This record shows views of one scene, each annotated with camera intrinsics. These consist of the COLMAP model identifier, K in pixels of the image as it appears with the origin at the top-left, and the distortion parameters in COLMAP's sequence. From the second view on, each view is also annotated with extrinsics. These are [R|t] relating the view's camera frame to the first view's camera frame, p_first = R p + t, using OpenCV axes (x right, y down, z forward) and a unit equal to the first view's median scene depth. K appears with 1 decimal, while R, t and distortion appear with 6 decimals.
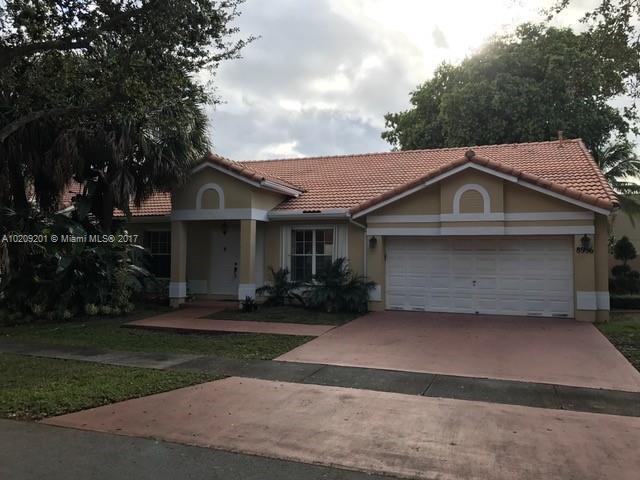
lens RADIAL K [[525.9, 0, 319.9], [0, 525.9, 238.9], [0, 0, 1]] dist [0.058194, -0.058578]
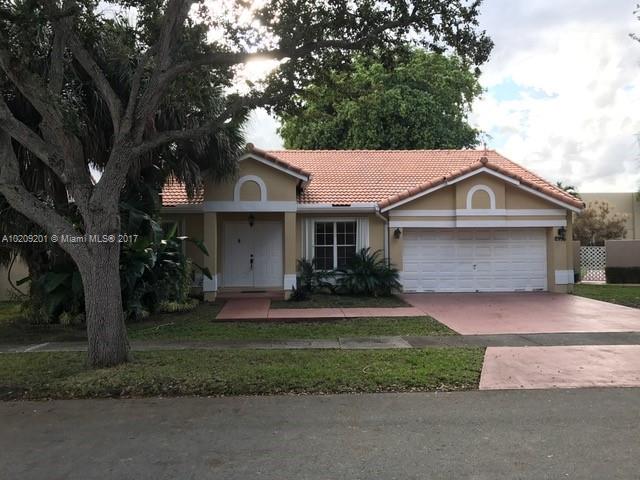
lens RADIAL K [[525.9, 0, 321.5], [0, 525.9, 239.9], [0, 0, 1]] dist [0.058194, -0.058578]
pose [[0.915745, -0.009648, 0.401643, -0.512328], [0.002088, 0.999812, 0.019258, -0.002048], [-0.401754, -0.016797, 0.915594, 0.034579]]
